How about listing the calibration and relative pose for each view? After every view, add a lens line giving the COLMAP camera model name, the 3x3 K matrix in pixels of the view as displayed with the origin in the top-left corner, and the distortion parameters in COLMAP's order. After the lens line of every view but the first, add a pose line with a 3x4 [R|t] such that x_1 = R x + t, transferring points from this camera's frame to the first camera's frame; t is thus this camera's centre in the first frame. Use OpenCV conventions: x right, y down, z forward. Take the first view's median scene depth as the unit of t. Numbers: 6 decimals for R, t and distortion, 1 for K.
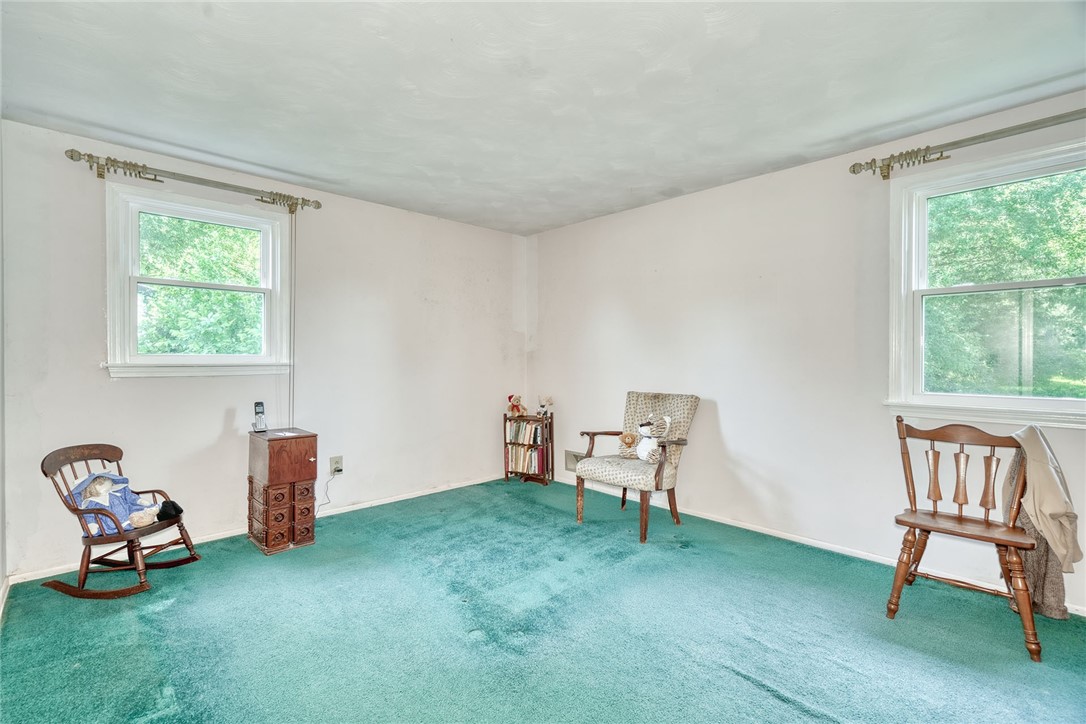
lens RADIAL K [[501.3, 0, 541.8], [0, 501.3, 358.4], [0, 0, 1]] dist [-0.001906, -0.000548]
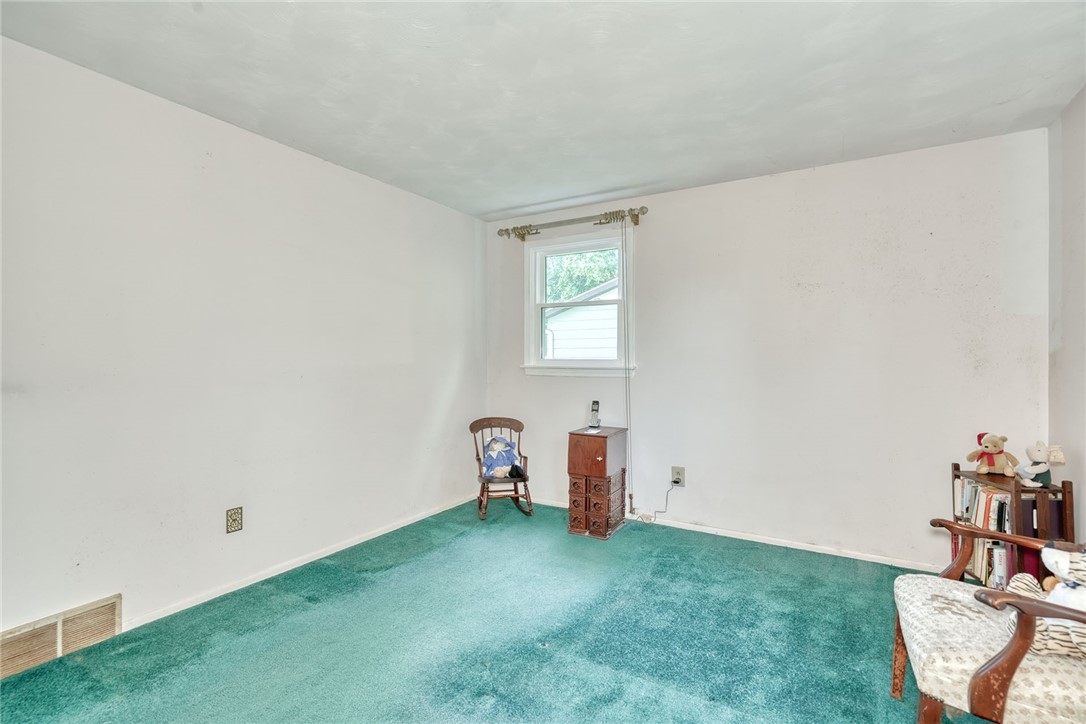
lens RADIAL K [[501.3, 0, 539.8], [0, 501.3, 361.7], [0, 0, 1]] dist [-0.001906, -0.000548]
pose [[0.260094, 0.002069, -0.965581, 0.509425], [-0.007062, 0.999975, 0.000241, -0.001509], [0.965557, 0.006757, 0.260102, 0.584373]]
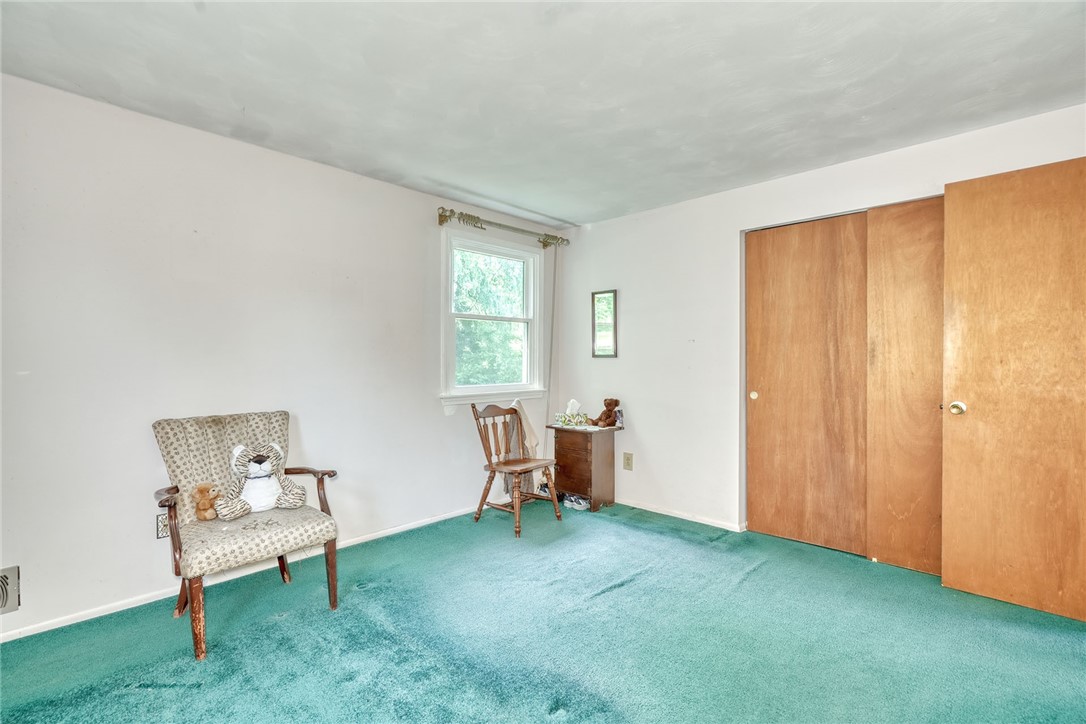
lens RADIAL K [[501.3, 0, 543.0], [0, 501.3, 357.3], [0, 0, 1]] dist [-0.001906, -0.000548]
pose [[-0.057018, 0.005956, 0.998355, -0.553539], [0.004870, 0.999972, -0.005687, -0.003500], [-0.998361, 0.004538, -0.057046, 0.706973]]
